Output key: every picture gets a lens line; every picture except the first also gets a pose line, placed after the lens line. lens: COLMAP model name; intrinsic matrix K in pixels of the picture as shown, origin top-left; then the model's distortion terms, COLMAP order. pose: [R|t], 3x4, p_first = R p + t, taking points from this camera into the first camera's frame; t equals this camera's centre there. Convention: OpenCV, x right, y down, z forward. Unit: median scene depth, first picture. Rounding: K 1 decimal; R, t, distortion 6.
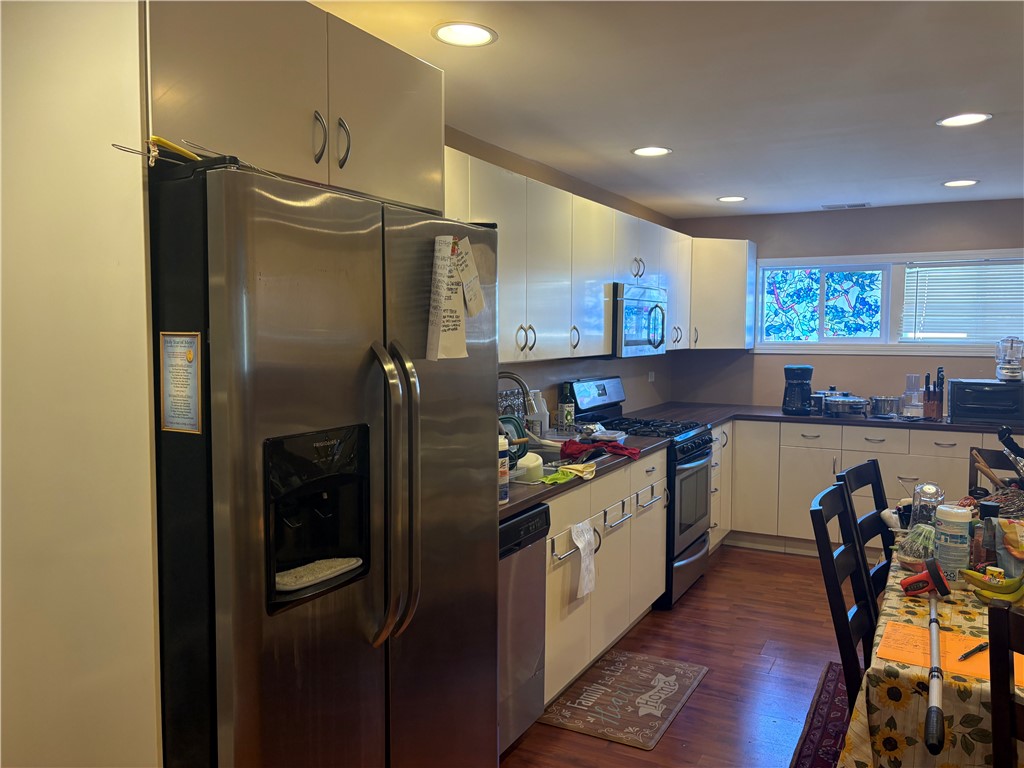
lens RADIAL K [[787.3, 0, 512.0], [0, 787.3, 384.0], [0, 0, 1]] dist [0.055176, -0.120943]
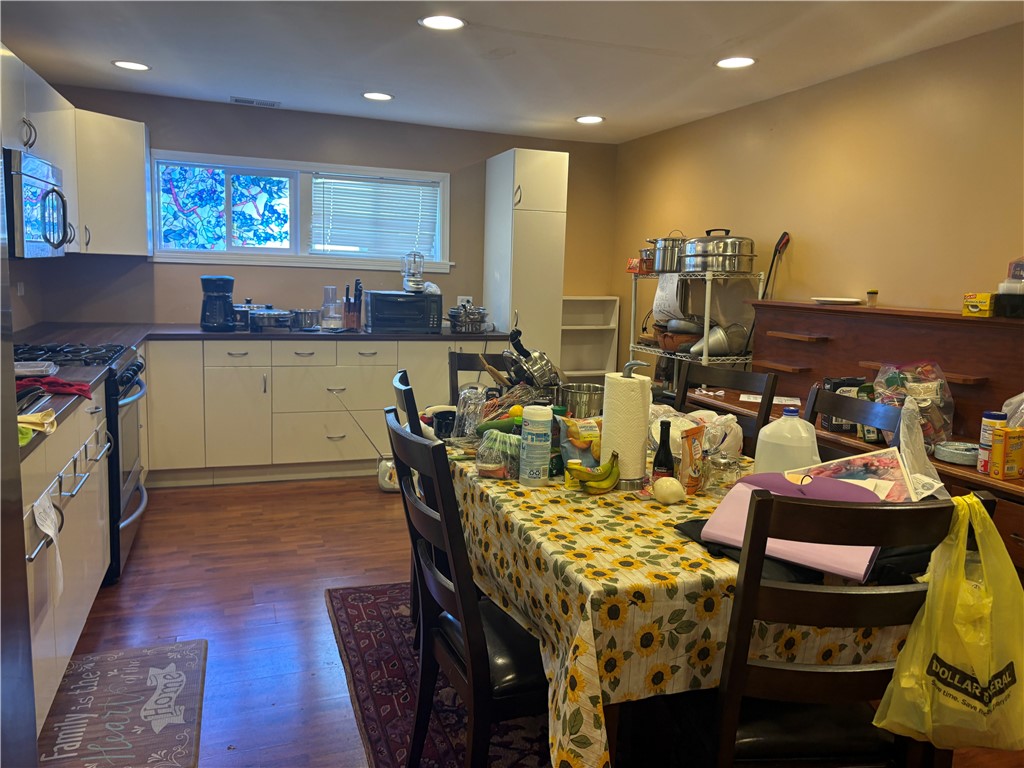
lens RADIAL K [[763.0, 0, 512.0], [0, 763.0, 384.0], [0, 0, 1]] dist [-0.005594, -0.030680]
pose [[0.643790, -0.089809, 0.759914, -0.086133], [0.013490, 0.994266, 0.106077, 0.011099], [-0.765084, -0.058040, 0.641310, 0.188008]]
